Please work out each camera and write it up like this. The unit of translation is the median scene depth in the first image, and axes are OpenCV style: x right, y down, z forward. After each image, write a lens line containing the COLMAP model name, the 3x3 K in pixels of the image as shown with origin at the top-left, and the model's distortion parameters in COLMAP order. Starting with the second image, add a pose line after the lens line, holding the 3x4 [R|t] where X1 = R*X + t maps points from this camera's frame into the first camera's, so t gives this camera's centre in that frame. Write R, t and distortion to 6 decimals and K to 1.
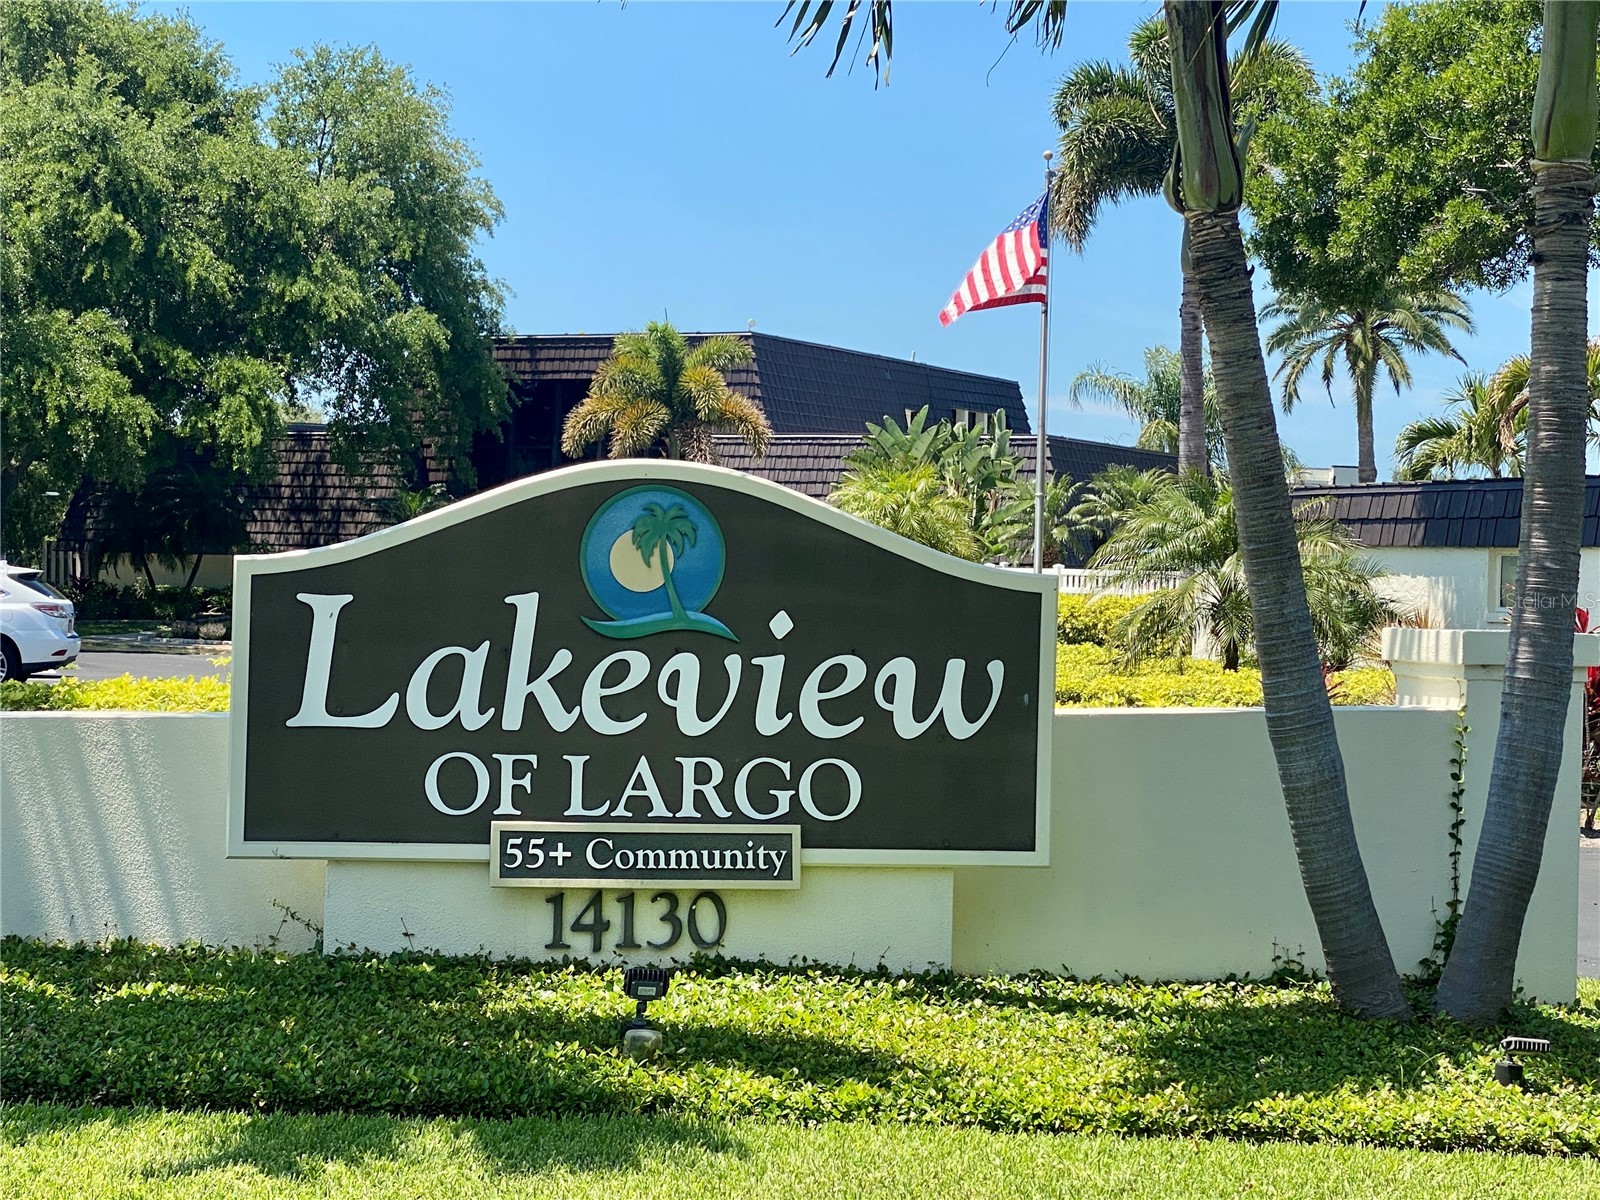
lens RADIAL K [[2974.9, 0, 799.7], [0, 2974.9, 603.0], [0, 0, 1]] dist [0.046633, 0.000000]
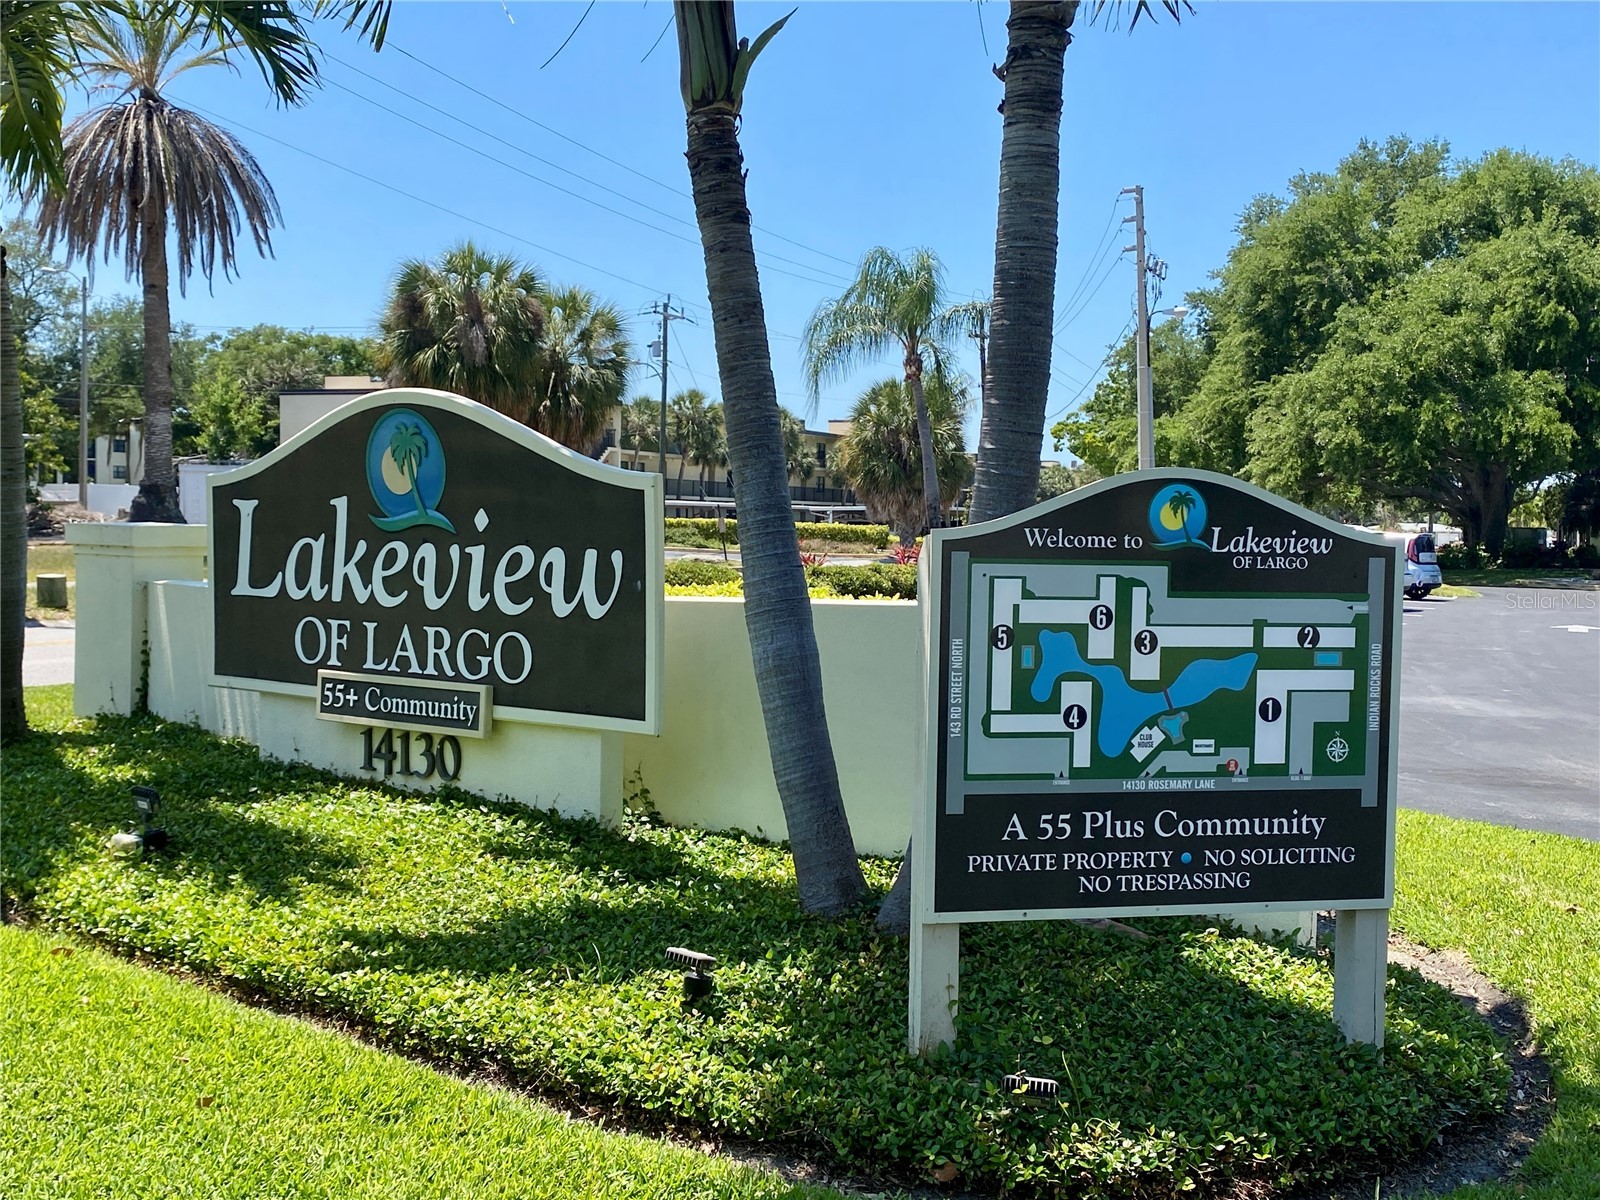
lens RADIAL K [[1696.8, 0, 800.1], [0, 1696.8, 596.1], [0, 0, 1]] dist [0.041919, 0.000000]
pose [[0.750296, 0.019741, -0.660807, 0.549090], [-0.006292, 0.999722, 0.022721, 0.021754], [0.661072, -0.012889, 0.750212, 0.566527]]
